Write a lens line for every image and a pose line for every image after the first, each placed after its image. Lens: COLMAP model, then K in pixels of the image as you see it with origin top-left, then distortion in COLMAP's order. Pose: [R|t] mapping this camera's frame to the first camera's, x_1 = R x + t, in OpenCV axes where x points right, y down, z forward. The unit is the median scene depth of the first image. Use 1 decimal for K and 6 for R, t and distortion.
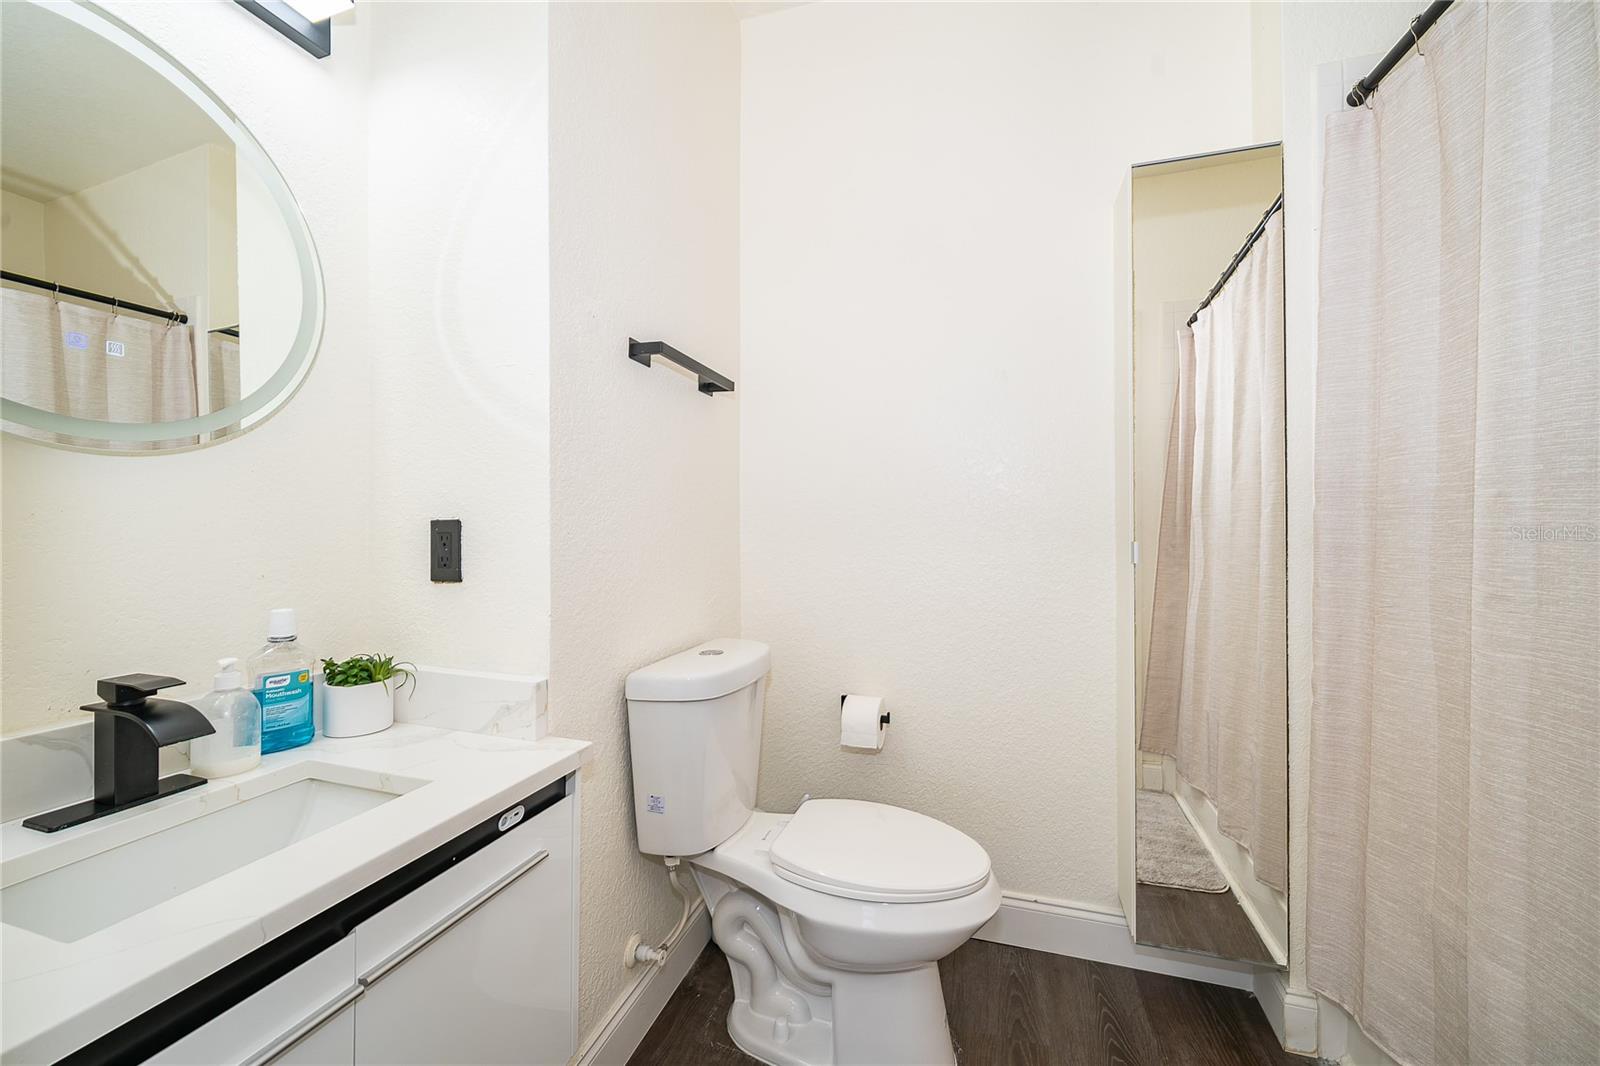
lens RADIAL K [[648.8, 0, 800.0], [0, 648.8, 533.0], [0, 0, 1]] dist [-0.000300, -0.000040]
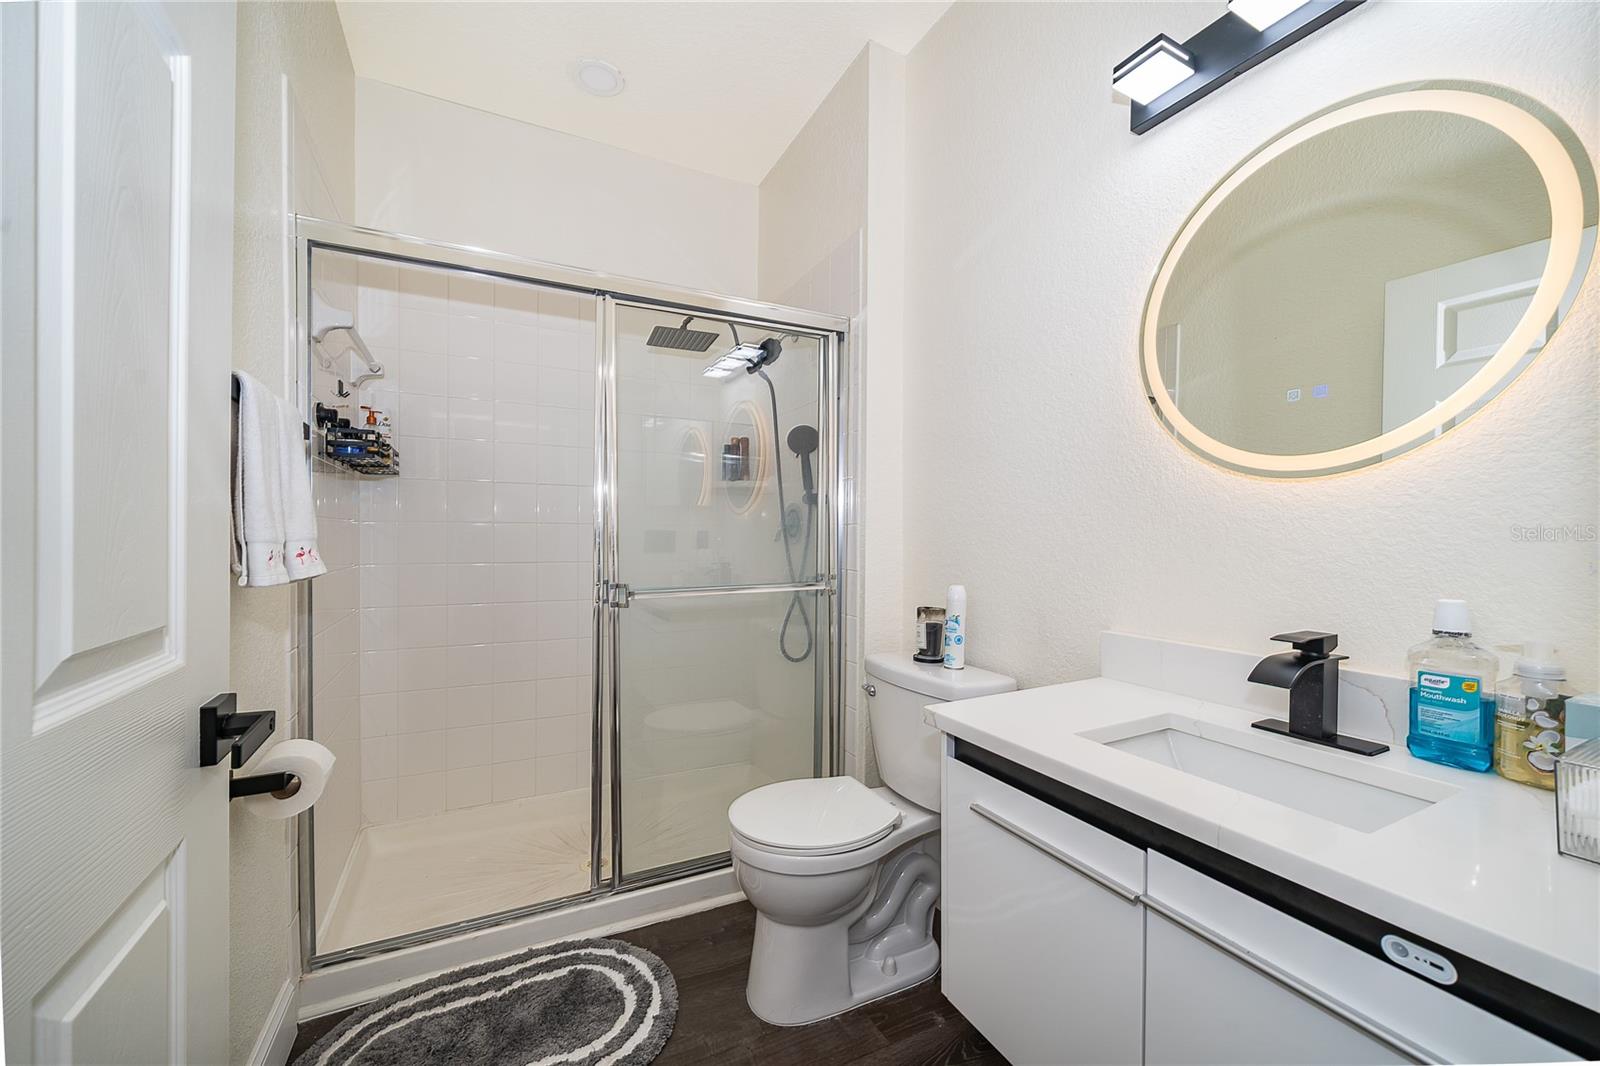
lens RADIAL K [[648.8, 0, 800.0], [0, 648.8, 533.0], [0, 0, 1]] dist [-0.000300, -0.000040]
pose [[-0.713490, -0.008641, -0.700612, 0.414152], [-0.018267, 0.999813, 0.006271, 0.040555], [0.700428, 0.017273, -0.713514, 1.016734]]
